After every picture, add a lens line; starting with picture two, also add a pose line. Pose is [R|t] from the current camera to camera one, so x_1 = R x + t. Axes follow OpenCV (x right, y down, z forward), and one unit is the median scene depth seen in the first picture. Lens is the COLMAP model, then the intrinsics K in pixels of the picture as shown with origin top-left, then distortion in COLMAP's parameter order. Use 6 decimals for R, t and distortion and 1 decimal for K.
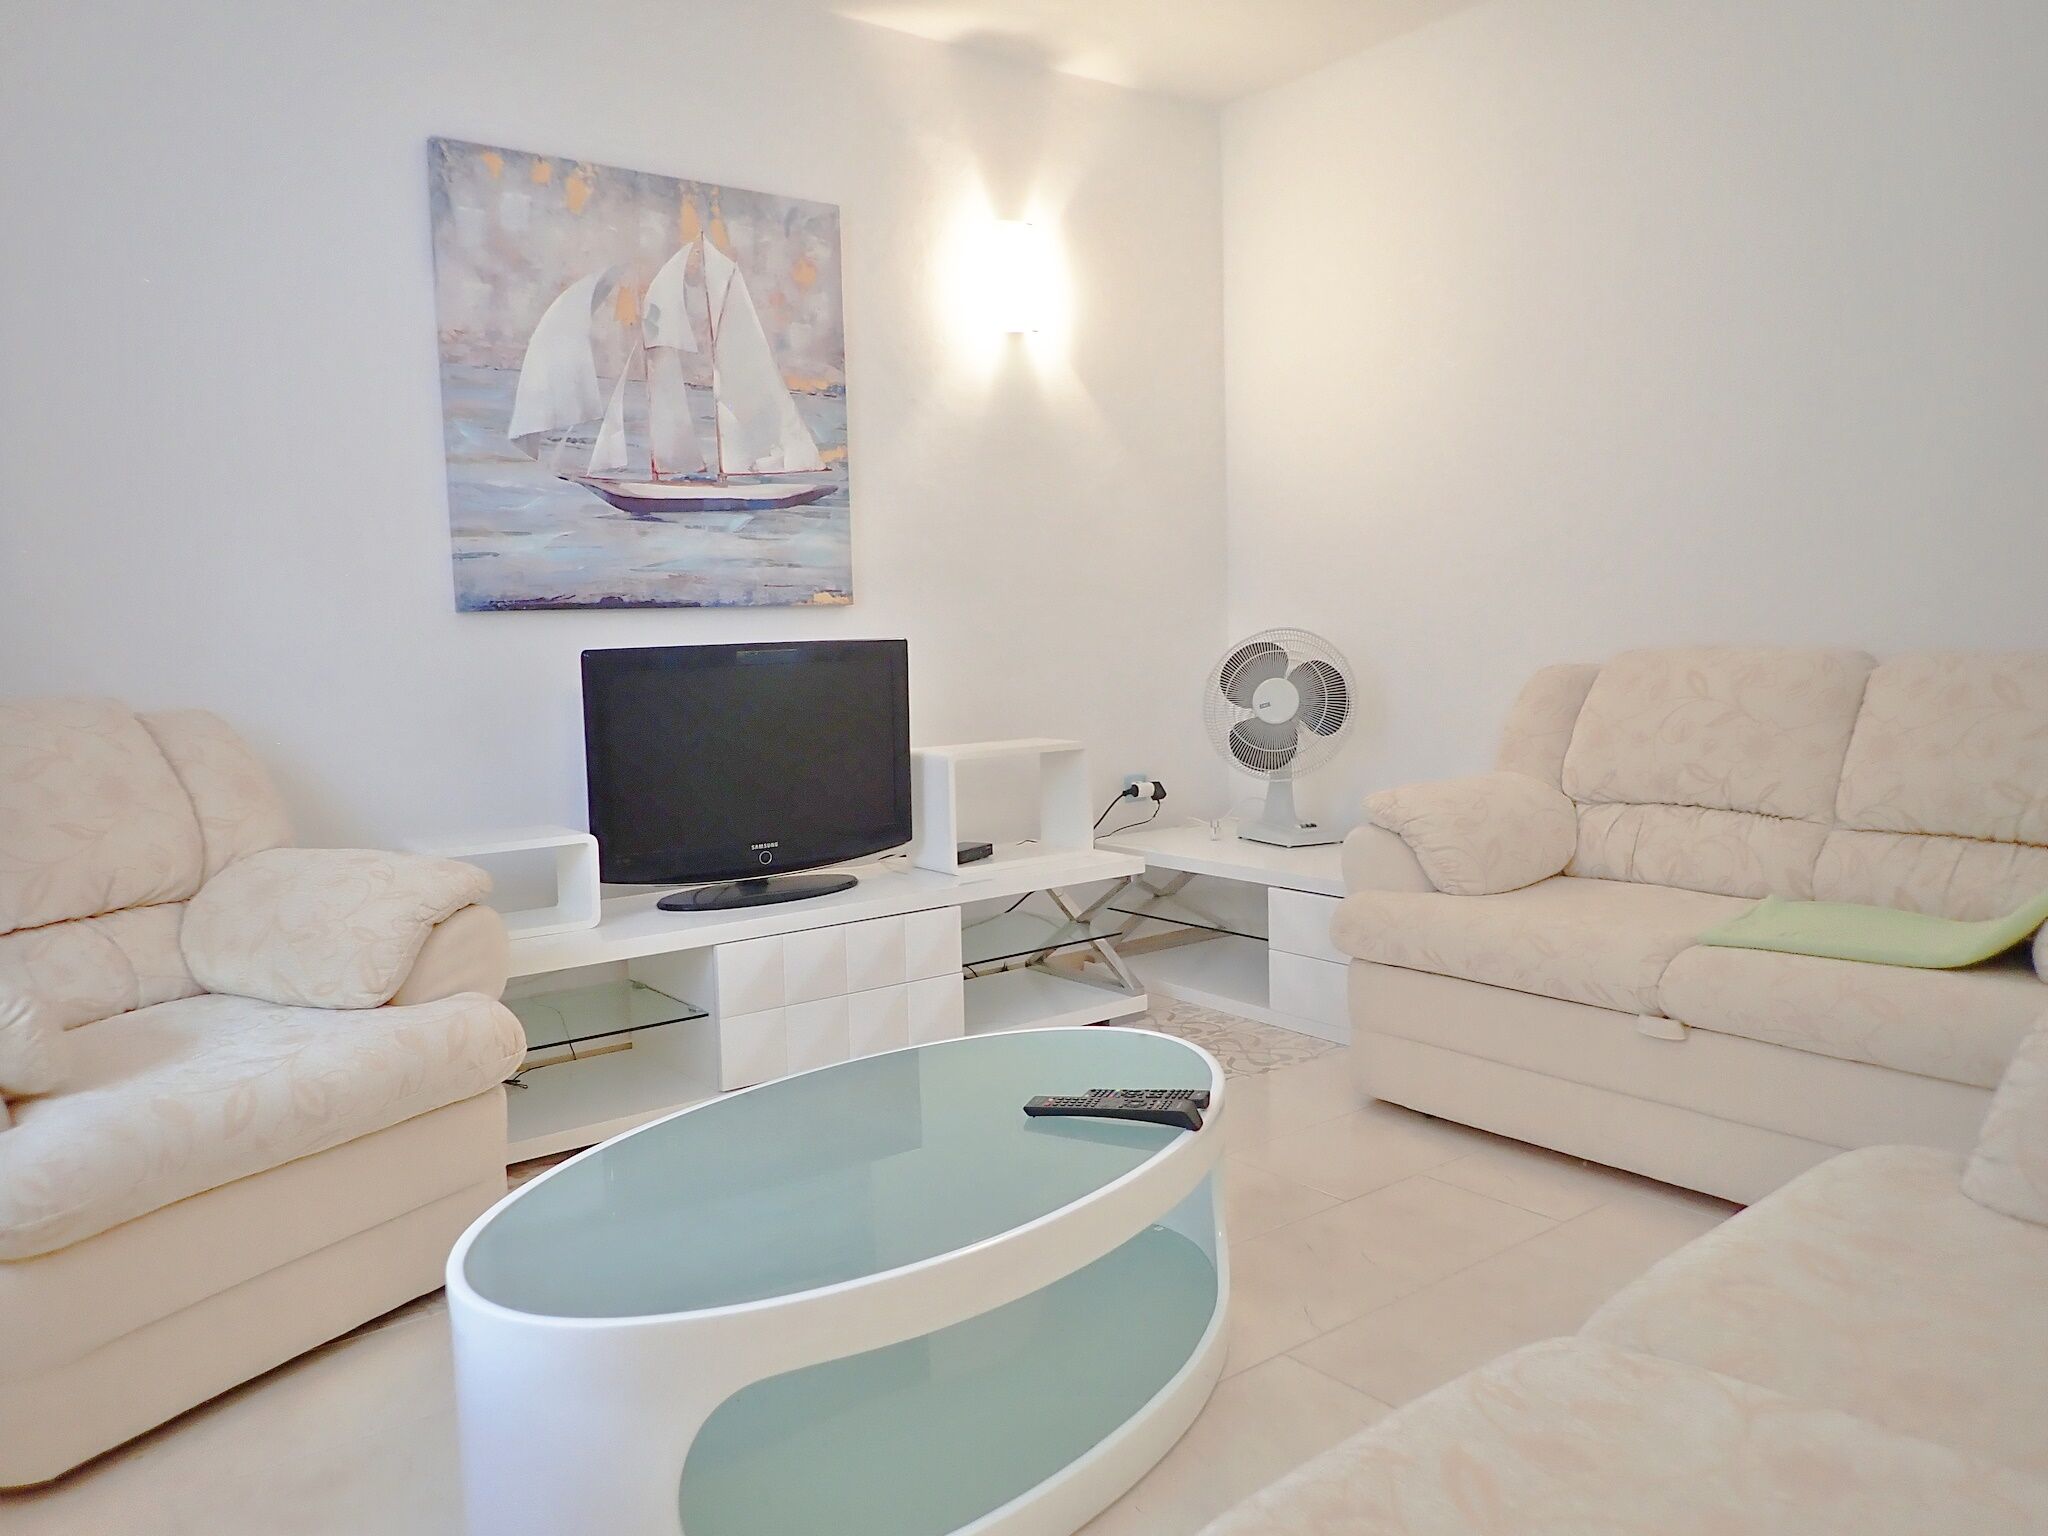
lens RADIAL K [[1511.1, 0, 1021.0], [0, 1511.1, 766.3], [0, 0, 1]] dist [-0.006718, -0.002572]
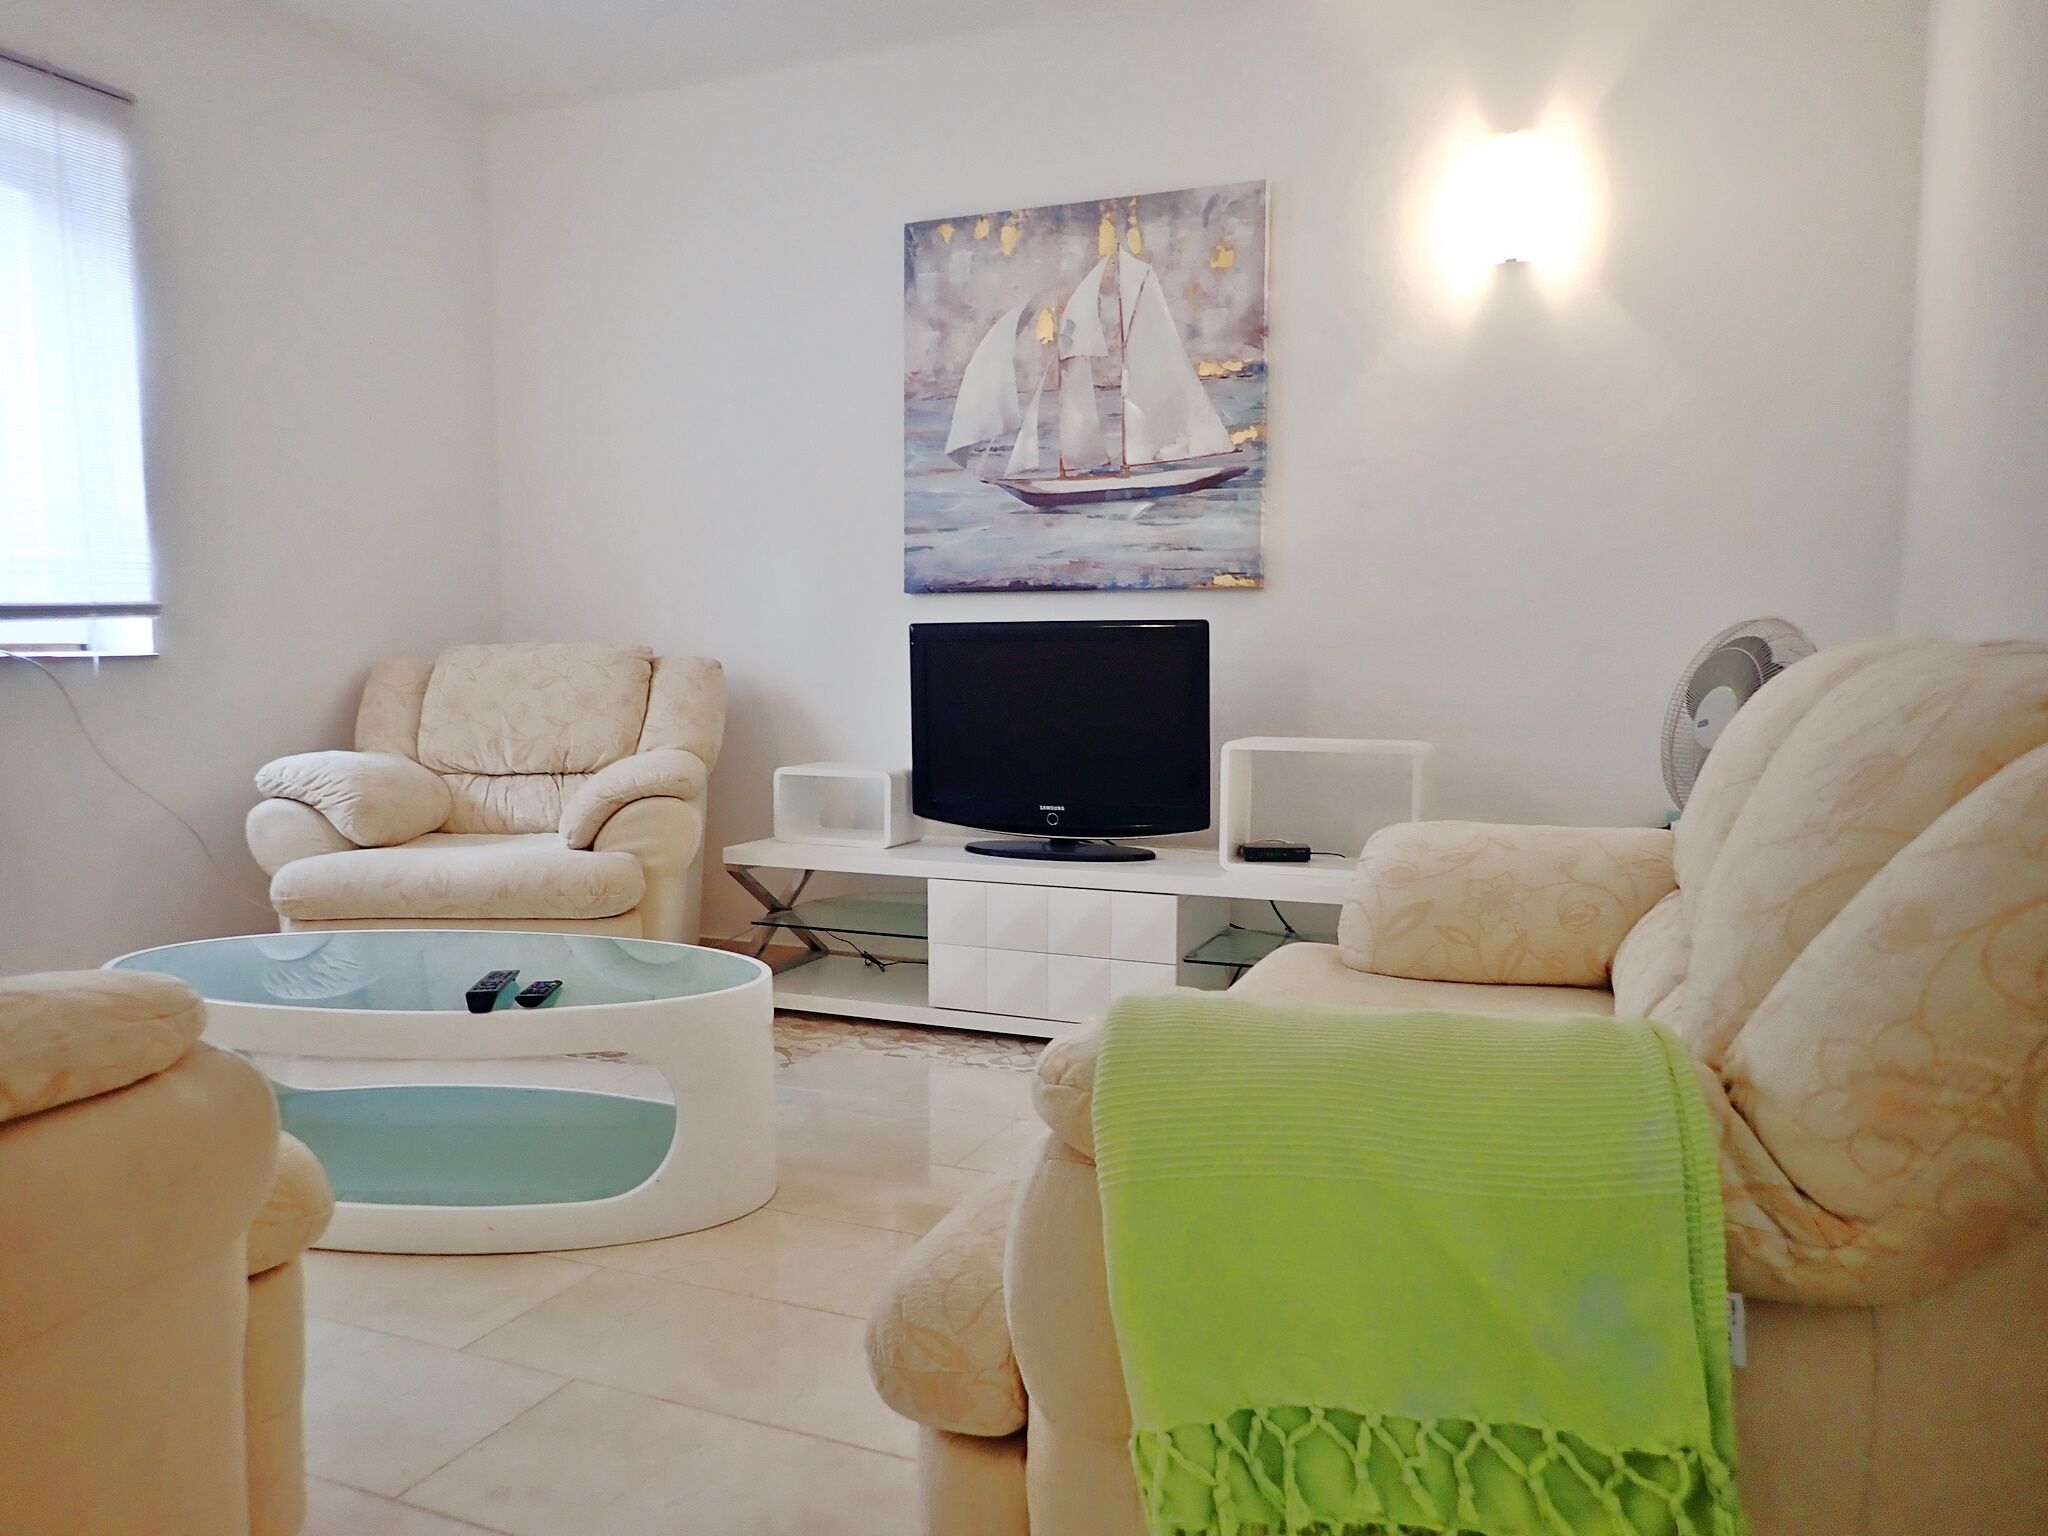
lens RADIAL K [[1511.1, 0, 1020.4], [0, 1511.1, 769.6], [0, 0, 1]] dist [-0.006718, -0.002572]
pose [[0.478278, 0.097375, -0.872793, 0.734299], [-0.095881, 0.993683, 0.058321, -0.034584], [0.872959, 0.055790, 0.484593, 0.430884]]
